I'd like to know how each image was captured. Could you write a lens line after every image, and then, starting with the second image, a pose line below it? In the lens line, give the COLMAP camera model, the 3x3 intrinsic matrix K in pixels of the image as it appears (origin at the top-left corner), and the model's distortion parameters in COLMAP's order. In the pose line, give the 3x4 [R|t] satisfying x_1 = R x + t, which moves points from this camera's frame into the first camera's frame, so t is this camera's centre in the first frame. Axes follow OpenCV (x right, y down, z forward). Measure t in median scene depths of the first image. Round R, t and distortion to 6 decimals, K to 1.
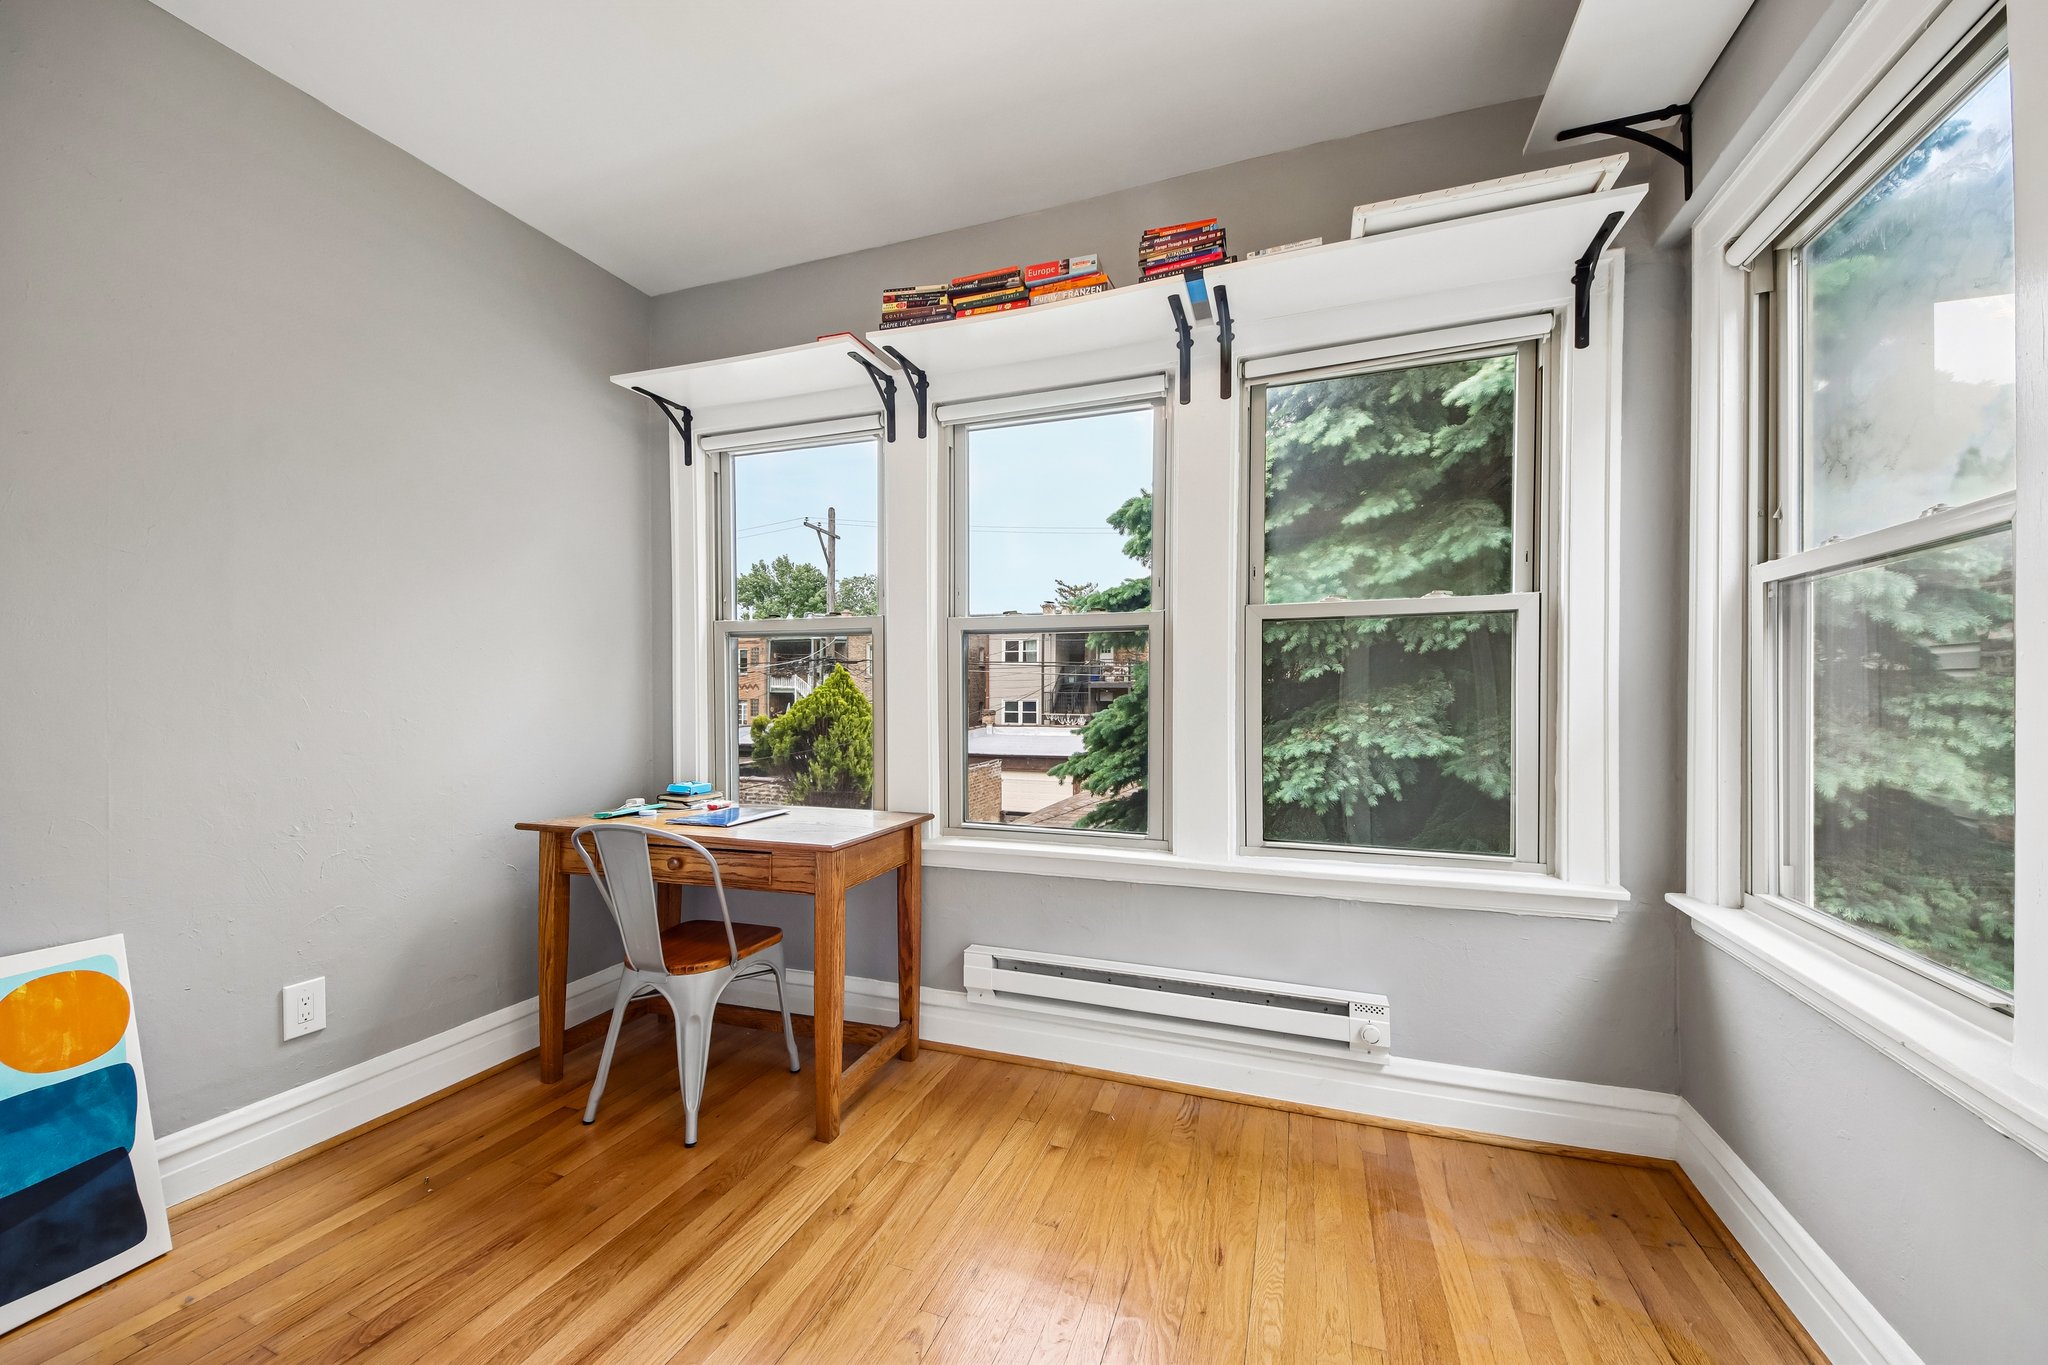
lens RADIAL K [[768.8, 0, 1010.4], [0, 768.8, 691.9], [0, 0, 1]] dist [0.001864, -0.000430]
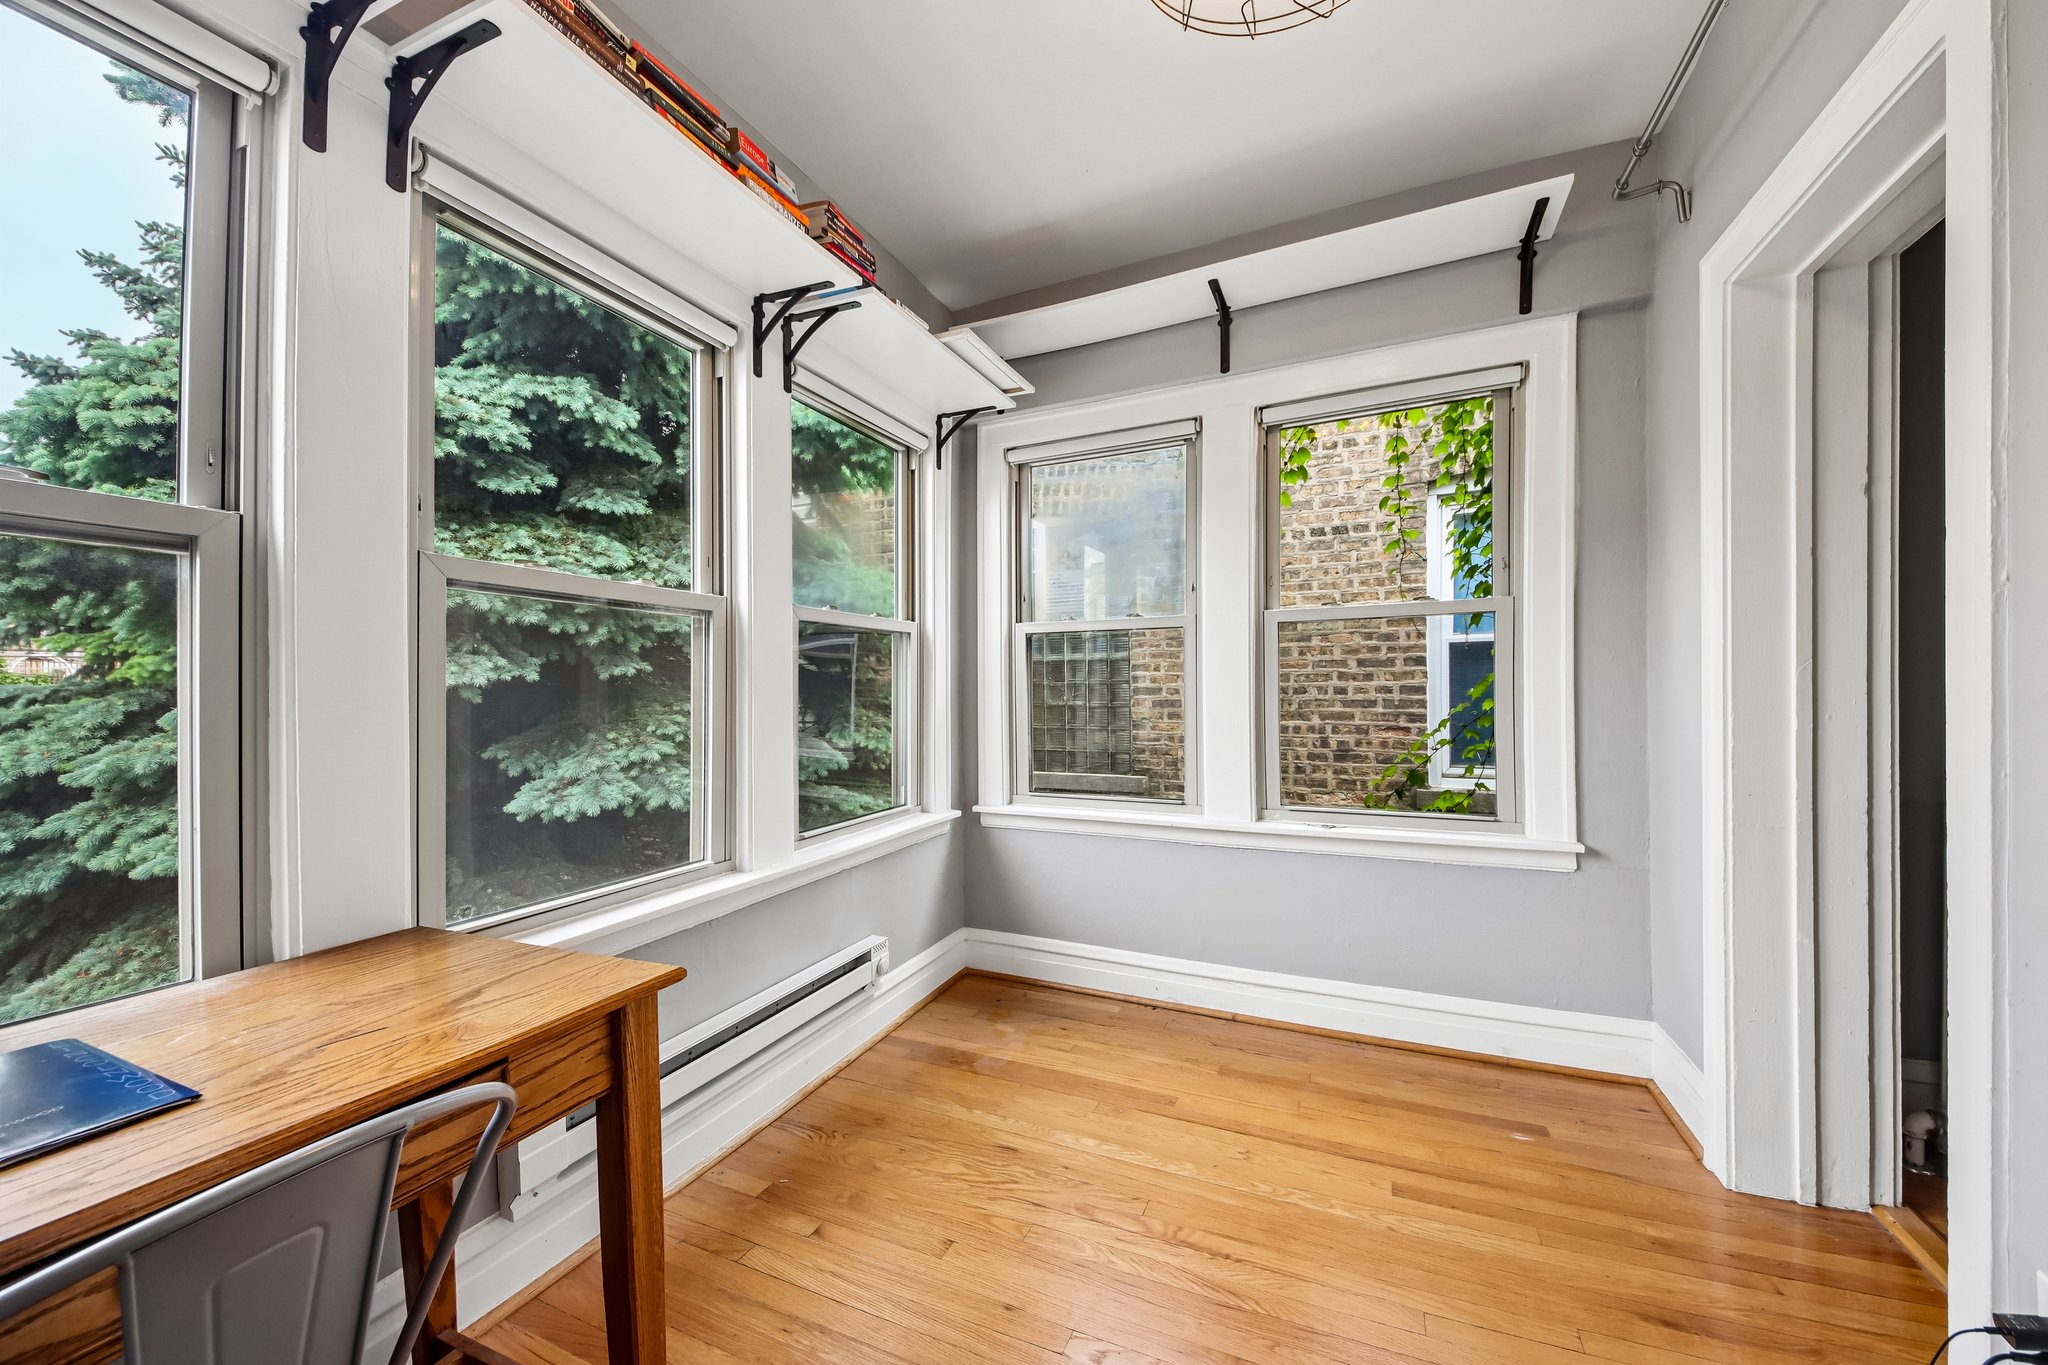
lens RADIAL K [[768.8, 0, 1006.2], [0, 768.8, 686.8], [0, 0, 1]] dist [0.001864, -0.000430]
pose [[0.074645, 0.006644, 0.997188, -0.755645], [0.008136, 0.999940, -0.007271, 0.007341], [-0.997177, 0.008656, 0.074586, 0.718886]]
